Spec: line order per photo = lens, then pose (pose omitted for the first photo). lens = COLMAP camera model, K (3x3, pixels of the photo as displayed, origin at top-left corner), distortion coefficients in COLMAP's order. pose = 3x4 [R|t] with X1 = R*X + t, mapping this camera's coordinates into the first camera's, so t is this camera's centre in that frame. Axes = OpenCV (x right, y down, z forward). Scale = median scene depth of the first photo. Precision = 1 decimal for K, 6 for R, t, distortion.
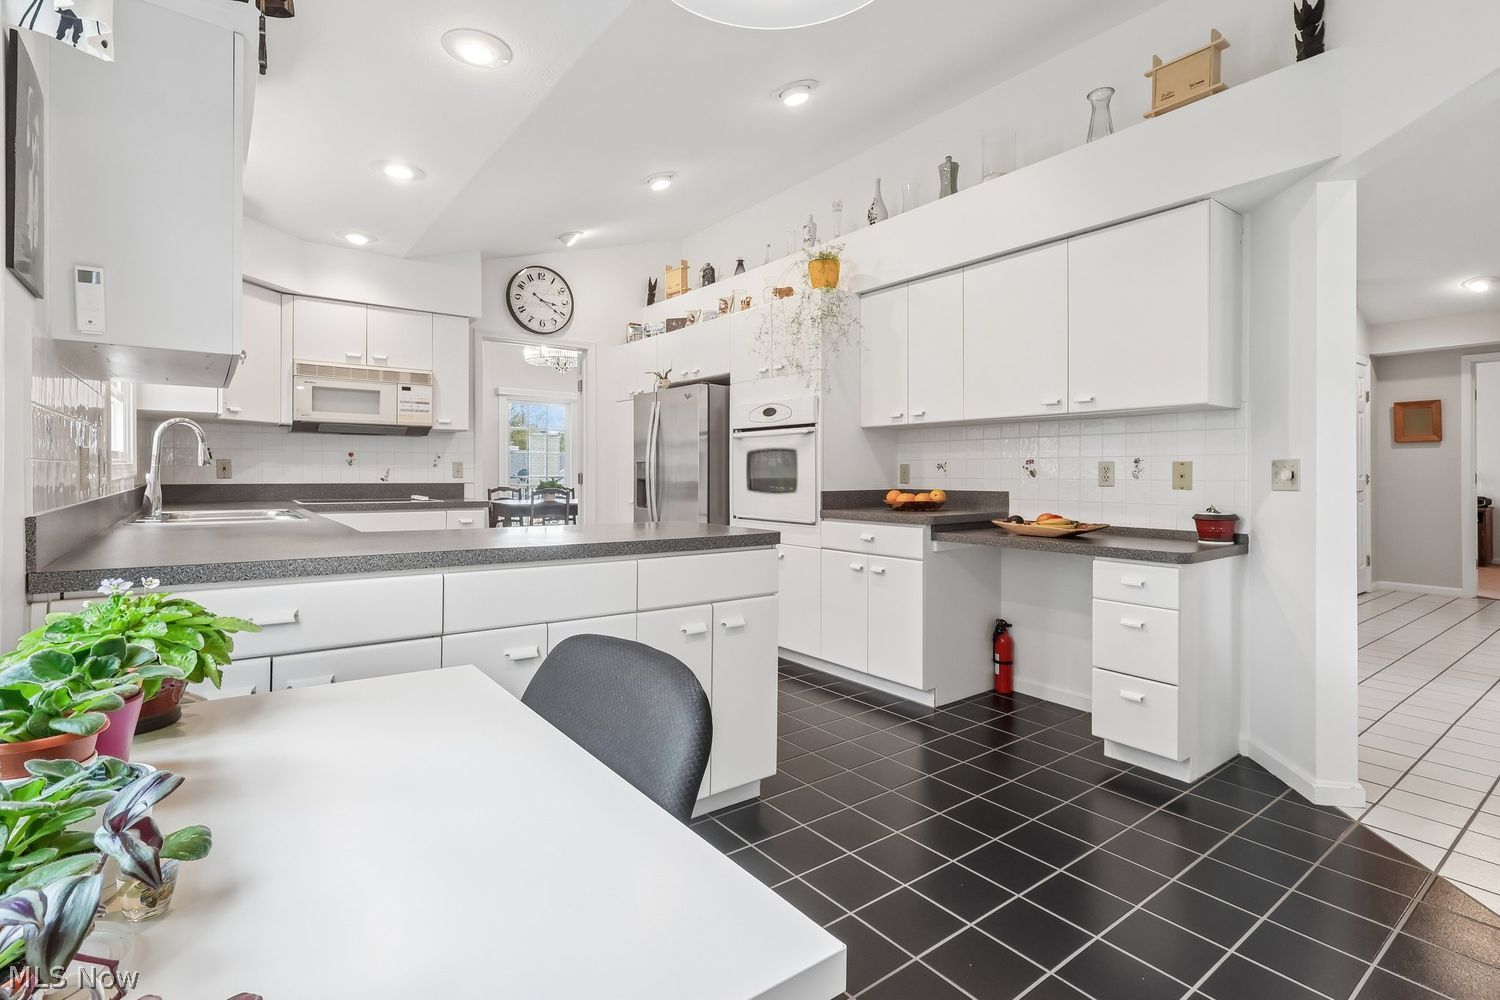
lens RADIAL K [[702.8, 0, 741.3], [0, 702.8, 489.2], [0, 0, 1]] dist [0.003949, 0.000363]
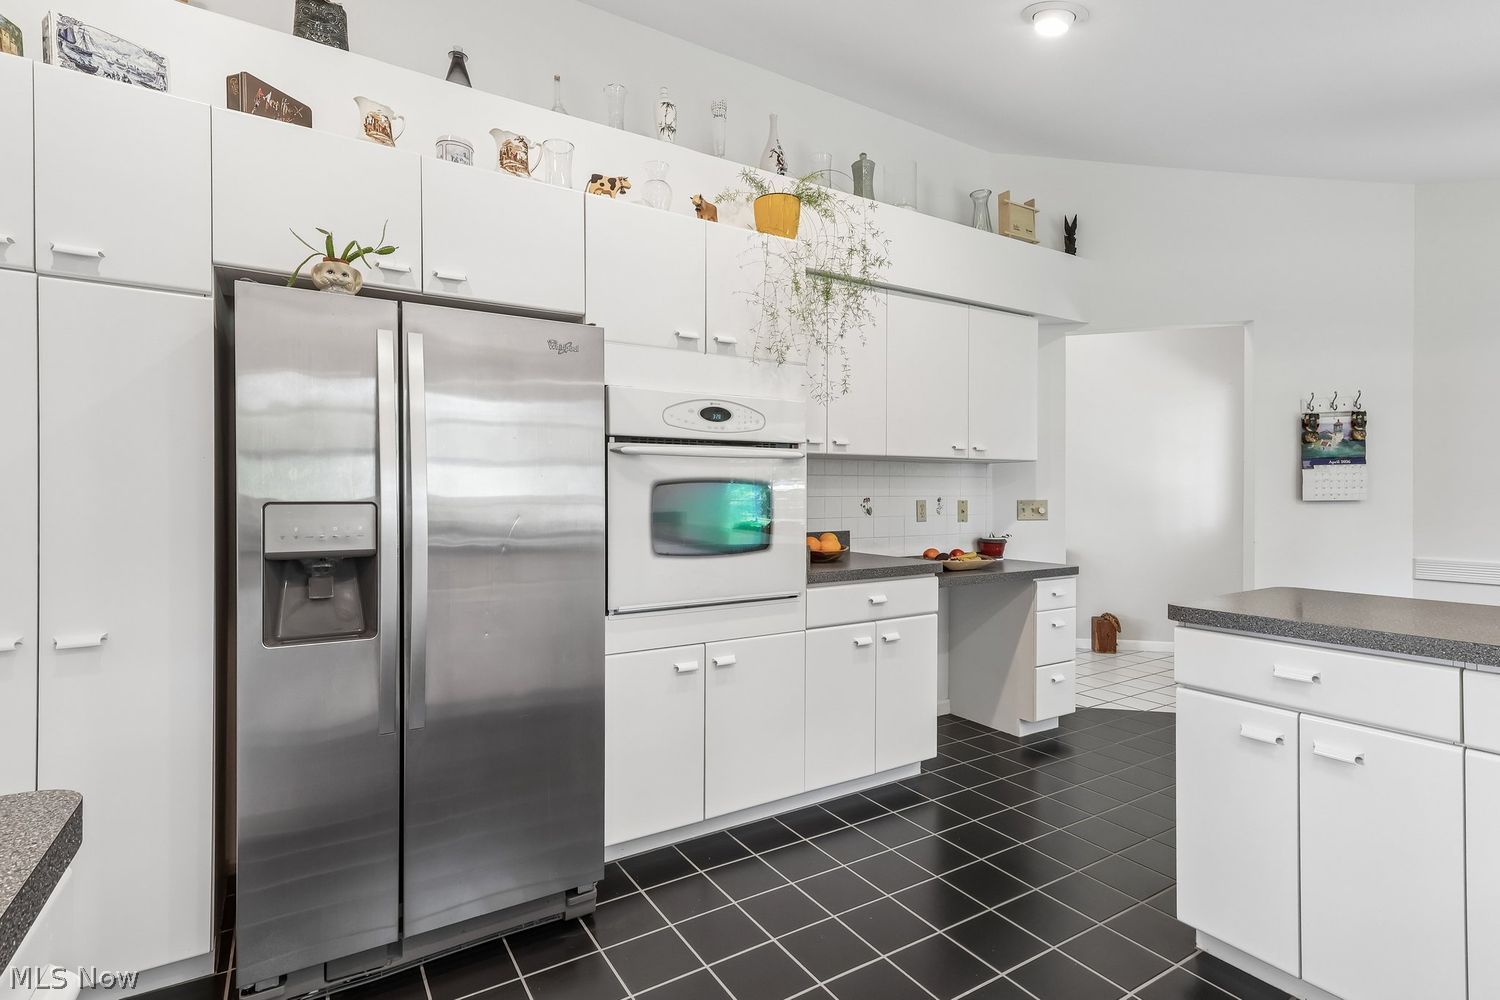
lens RADIAL K [[741.7, 0, 750.0], [0, 741.7, 500.0], [0, 0, 1]] dist [0.003881, 0.000304]
pose [[0.082317, -0.012825, 0.996524, -0.524557], [0.021756, 0.999702, 0.011068, -0.043325], [-0.996369, 0.020769, 0.082572, 0.869761]]
